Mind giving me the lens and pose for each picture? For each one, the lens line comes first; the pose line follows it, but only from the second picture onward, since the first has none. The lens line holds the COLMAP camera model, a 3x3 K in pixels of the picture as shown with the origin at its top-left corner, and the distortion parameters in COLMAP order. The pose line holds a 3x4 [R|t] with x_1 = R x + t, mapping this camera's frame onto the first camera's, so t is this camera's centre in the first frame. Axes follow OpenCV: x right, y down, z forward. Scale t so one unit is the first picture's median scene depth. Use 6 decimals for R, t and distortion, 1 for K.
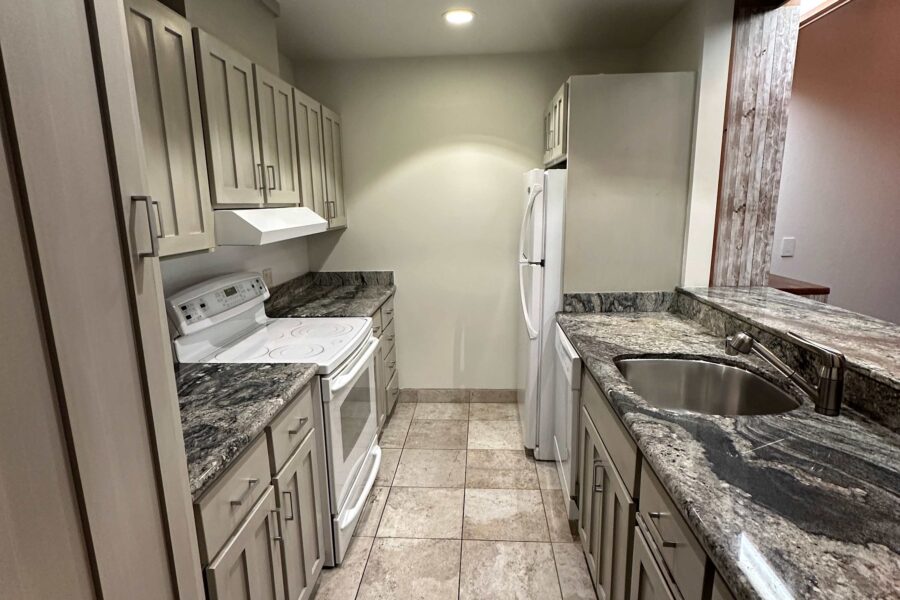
lens RADIAL K [[475.5, 0, 446.5], [0, 475.5, 303.2], [0, 0, 1]] dist [-0.003475, 0.000292]
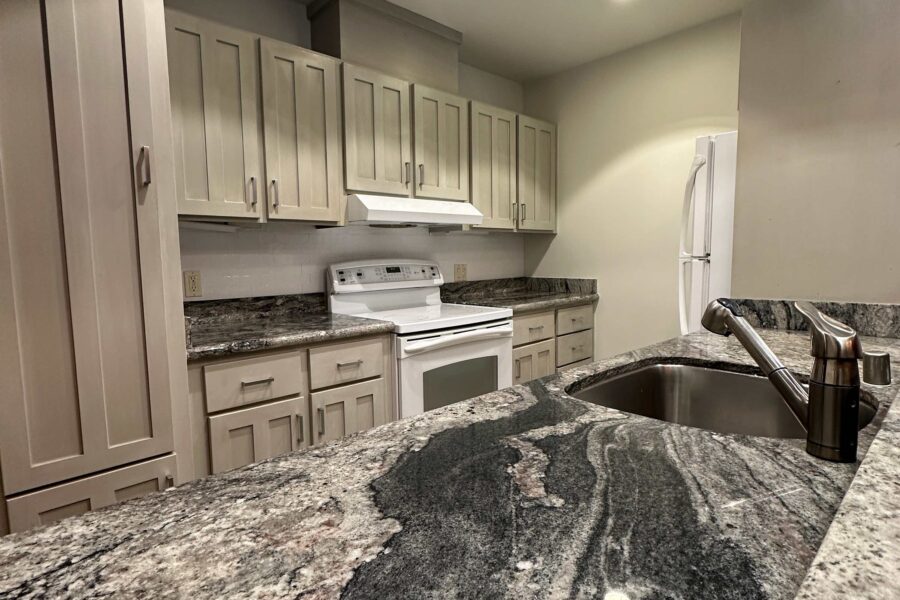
lens RADIAL K [[475.5, 0, 446.5], [0, 475.5, 303.2], [0, 0, 1]] dist [-0.003475, 0.000292]
pose [[0.723422, 0.078255, -0.685957, 0.894438], [-0.142862, 0.989019, -0.037836, 0.158231], [0.675464, 0.125369, 0.726658, 0.368261]]
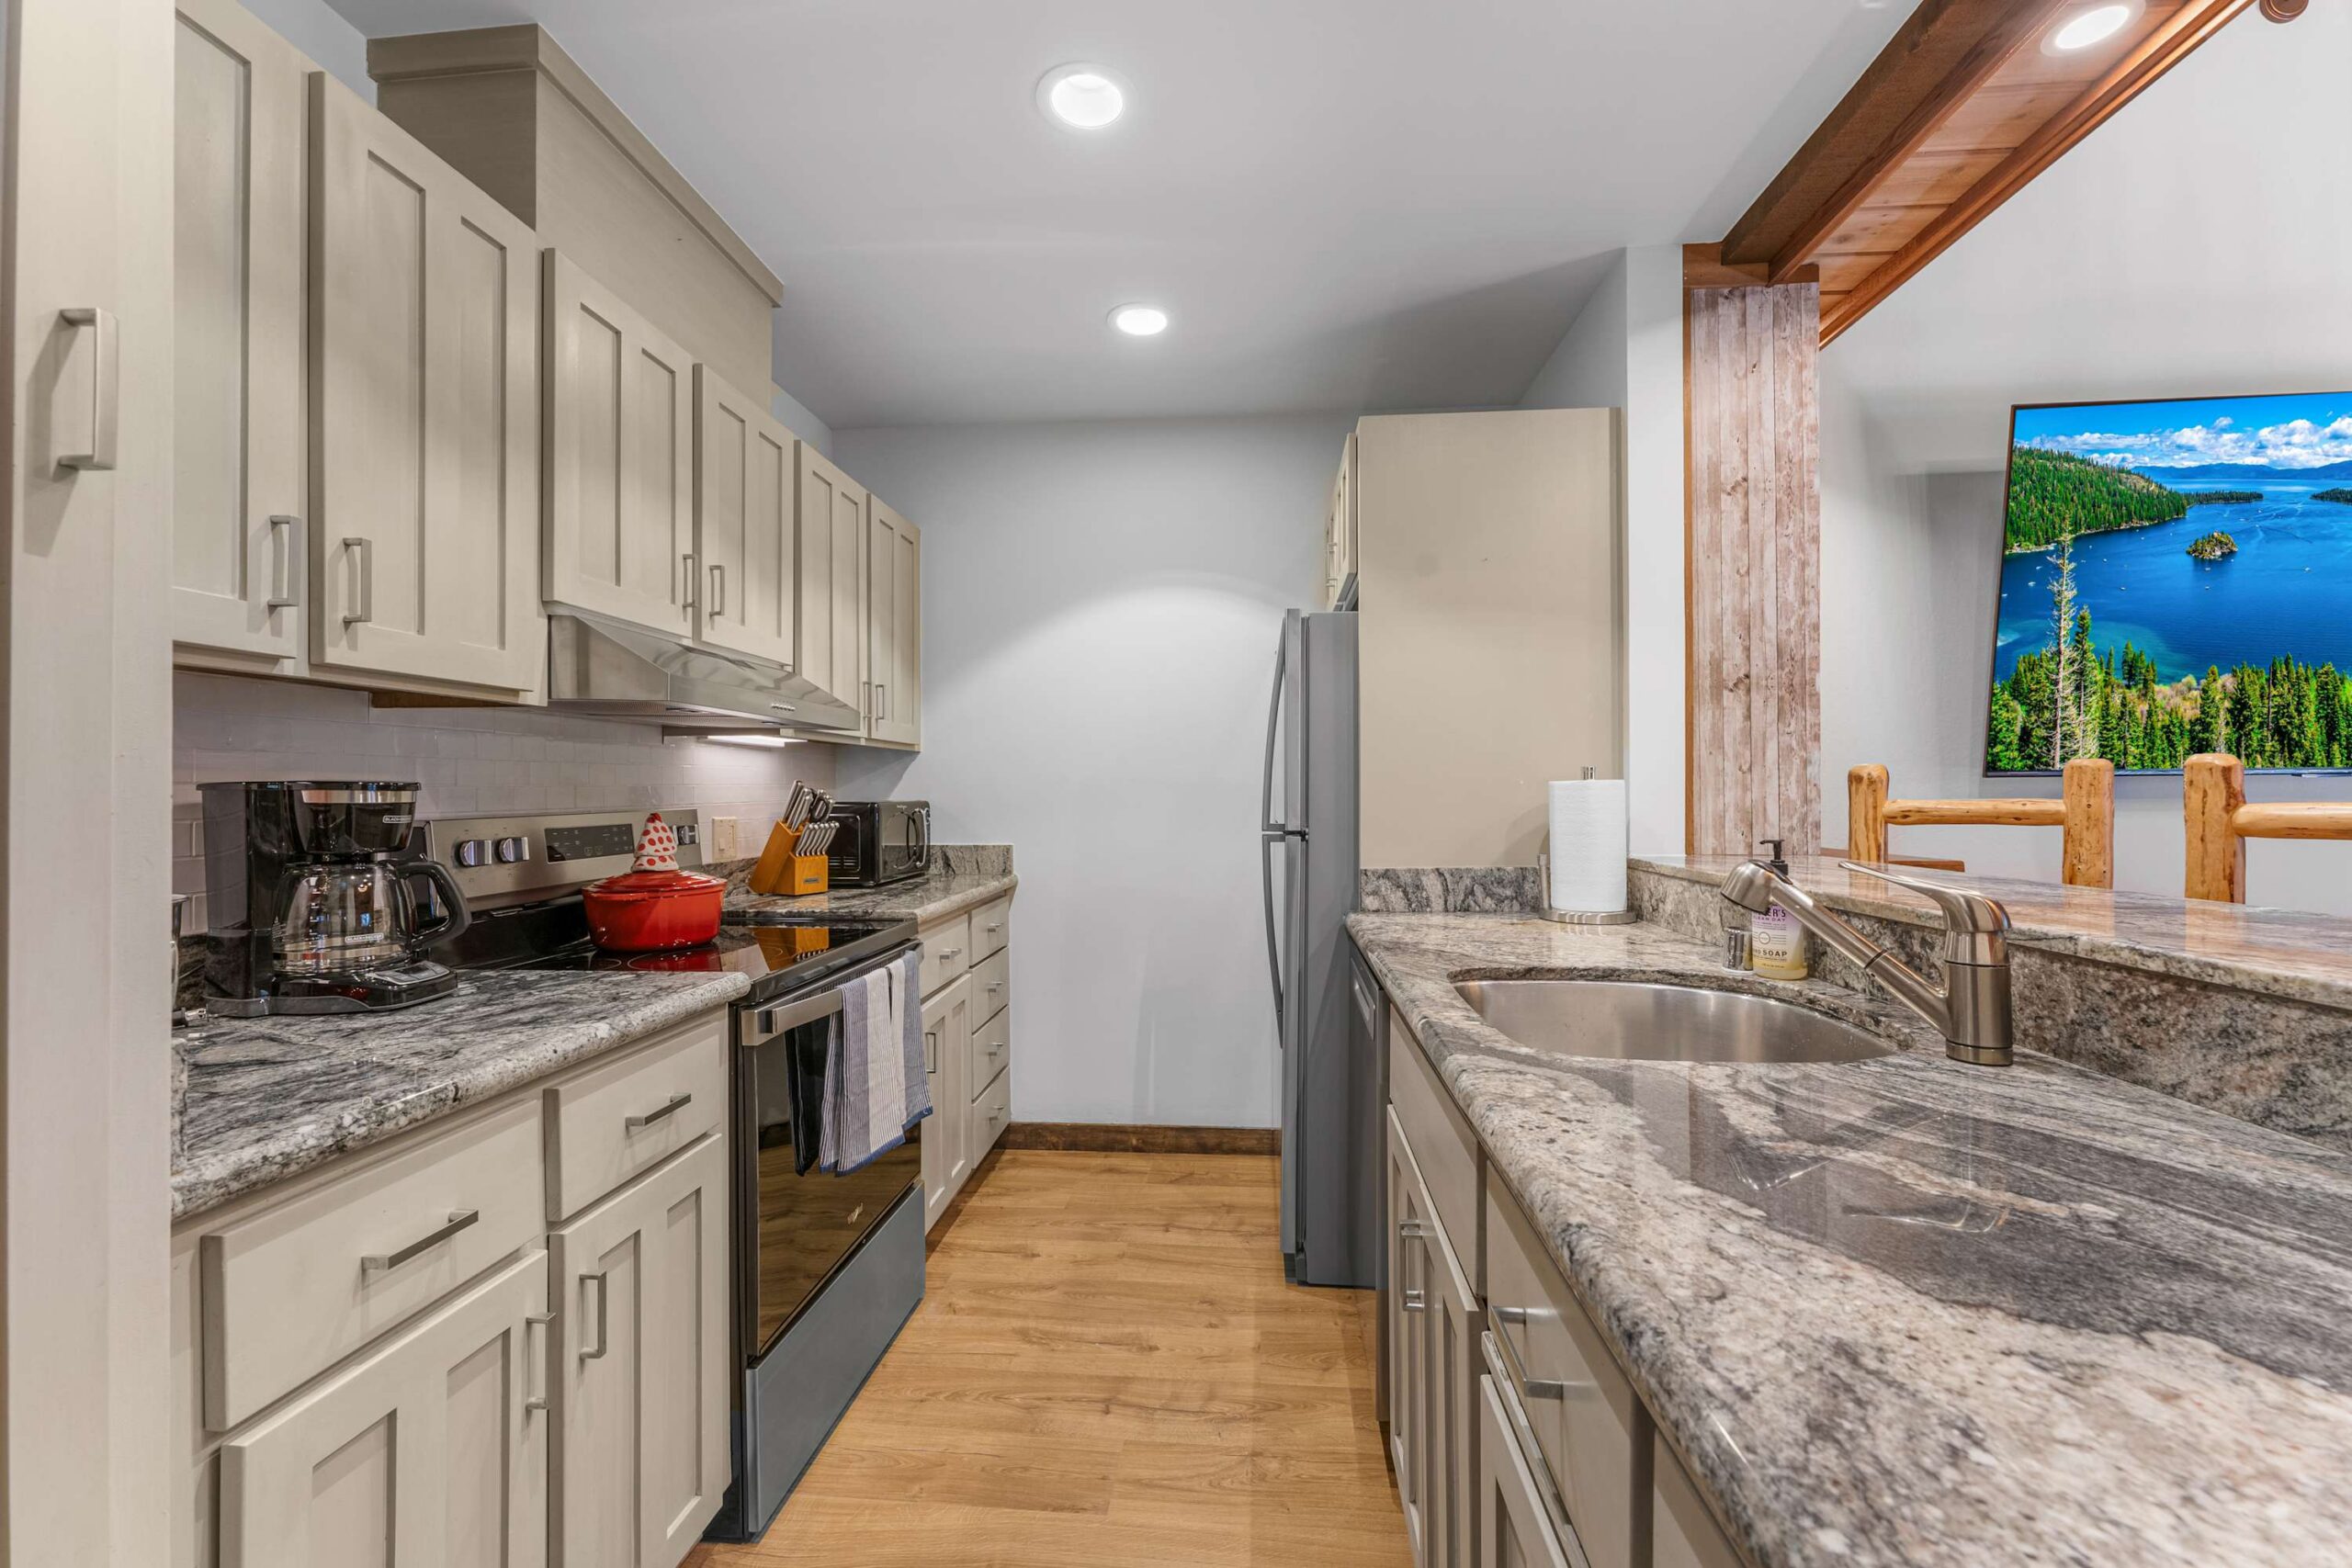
lens RADIAL K [[954.9, 0, 1171.6], [0, 954.9, 795.1], [0, 0, 1]] dist [-0.000887, -0.000604]
pose [[0.999618, 0.015862, -0.022654, 0.182248], [-0.020149, 0.978816, -0.203747, 0.203266], [0.018942, 0.204126, 0.978761, 0.213060]]
